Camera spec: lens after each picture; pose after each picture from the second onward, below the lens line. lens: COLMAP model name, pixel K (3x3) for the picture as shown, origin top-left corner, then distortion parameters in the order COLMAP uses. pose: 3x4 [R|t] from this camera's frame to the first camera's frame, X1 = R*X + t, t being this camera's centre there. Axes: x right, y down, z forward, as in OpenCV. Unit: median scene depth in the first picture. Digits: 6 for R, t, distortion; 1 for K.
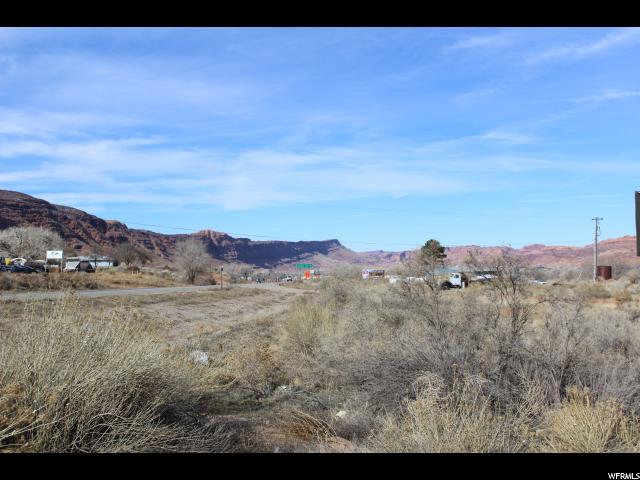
lens RADIAL K [[405.7, 0, 320.0], [0, 405.7, 240.0], [0, 0, 1]] dist [-0.002376, 0.002696]
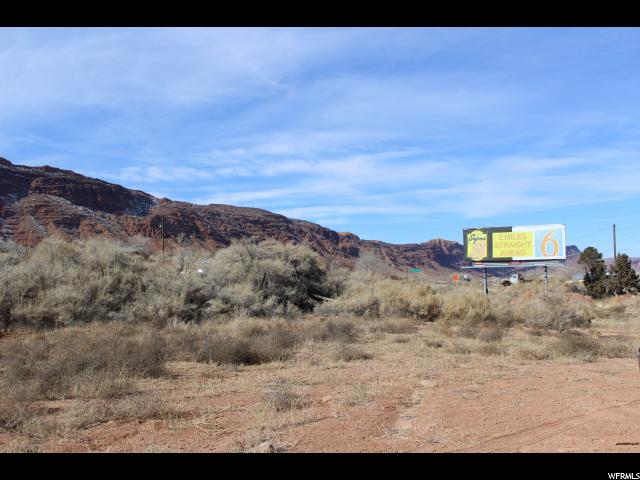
lens RADIAL K [[405.7, 0, 320.0], [0, 405.7, 240.0], [0, 0, 1]] dist [-0.002376, 0.002696]
pose [[0.986956, -0.025813, -0.158906, -0.448322], [0.020529, 0.999183, -0.034804, 0.007626], [0.159675, 0.031088, 0.986680, -0.044933]]
